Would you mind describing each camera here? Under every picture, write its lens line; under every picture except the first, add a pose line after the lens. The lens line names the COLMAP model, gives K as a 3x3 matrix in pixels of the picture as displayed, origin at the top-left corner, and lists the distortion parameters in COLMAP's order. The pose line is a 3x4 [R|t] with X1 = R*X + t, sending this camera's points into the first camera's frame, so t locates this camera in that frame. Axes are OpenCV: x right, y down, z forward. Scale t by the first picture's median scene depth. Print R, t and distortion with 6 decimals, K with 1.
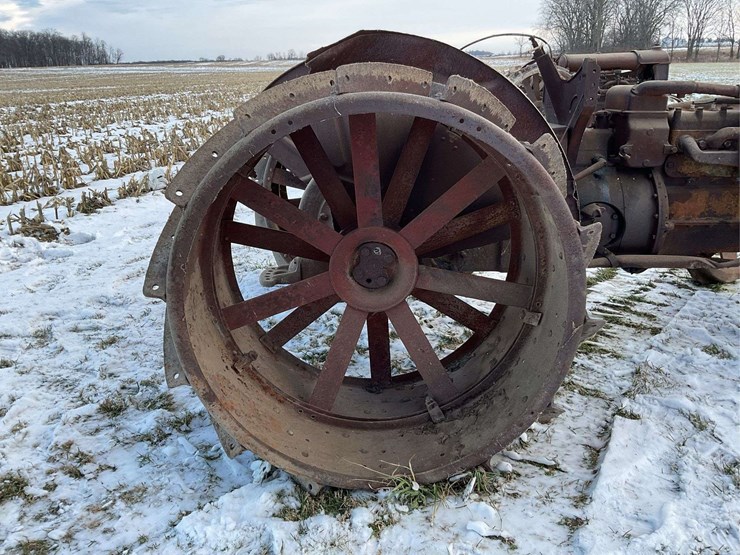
lens RADIAL K [[615.5, 0, 372.3], [0, 615.5, 278.5], [0, 0, 1]] dist [0.054095, -0.103254]
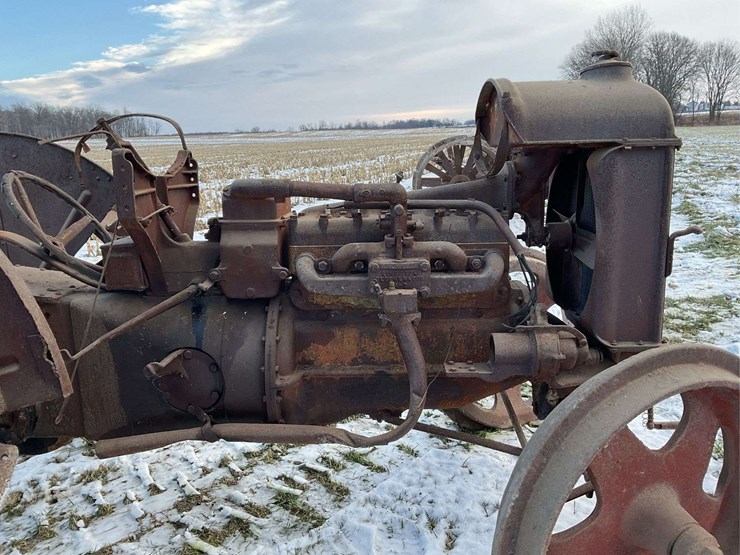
lens RADIAL K [[615.5, 0, 372.5], [0, 615.5, 275.2], [0, 0, 1]] dist [0.054095, -0.103254]
pose [[0.998832, -0.005175, -0.048045, 0.603636], [0.000025, 0.994305, -0.106571, -0.129621], [0.048323, 0.106445, 0.993144, 0.308702]]
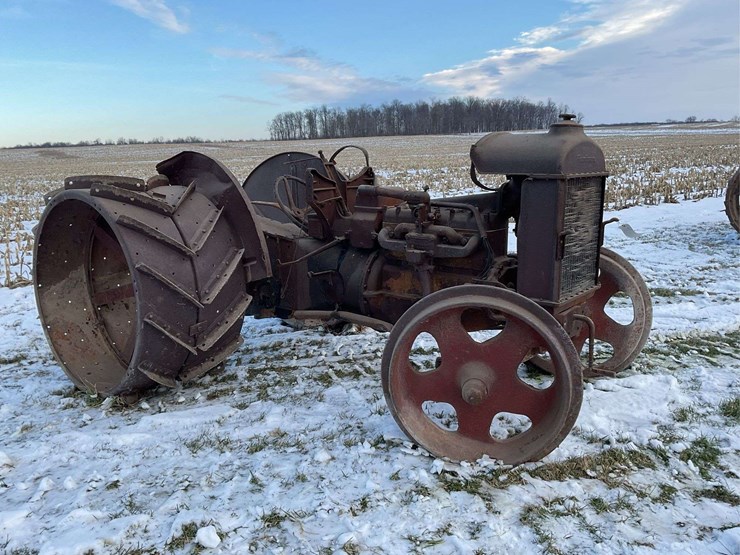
lens RADIAL K [[637.5, 0, 366.9], [0, 637.5, 275.8], [0, 0, 1]] dist [0.083638, -0.168722]
pose [[0.774911, 0.129134, -0.618738, 1.284581], [-0.193616, 0.980346, -0.037883, -0.070841], [0.601685, 0.149153, 0.784683, -0.052942]]
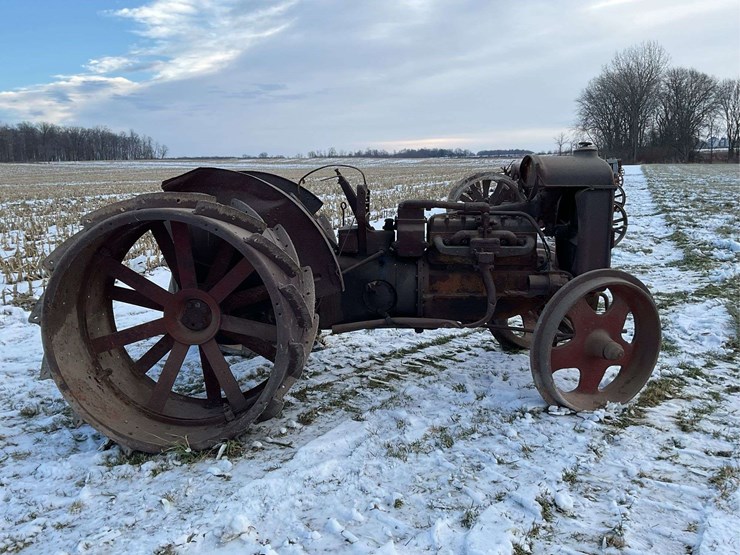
lens RADIAL K [[637.5, 0, 372.7], [0, 637.5, 277.3], [0, 0, 1]] dist [0.083638, -0.168722]
pose [[0.998137, 0.019258, -0.057901, 0.434122], [-0.027931, 0.987839, -0.152952, 0.096306], [0.054252, 0.154284, 0.986536, -0.457887]]
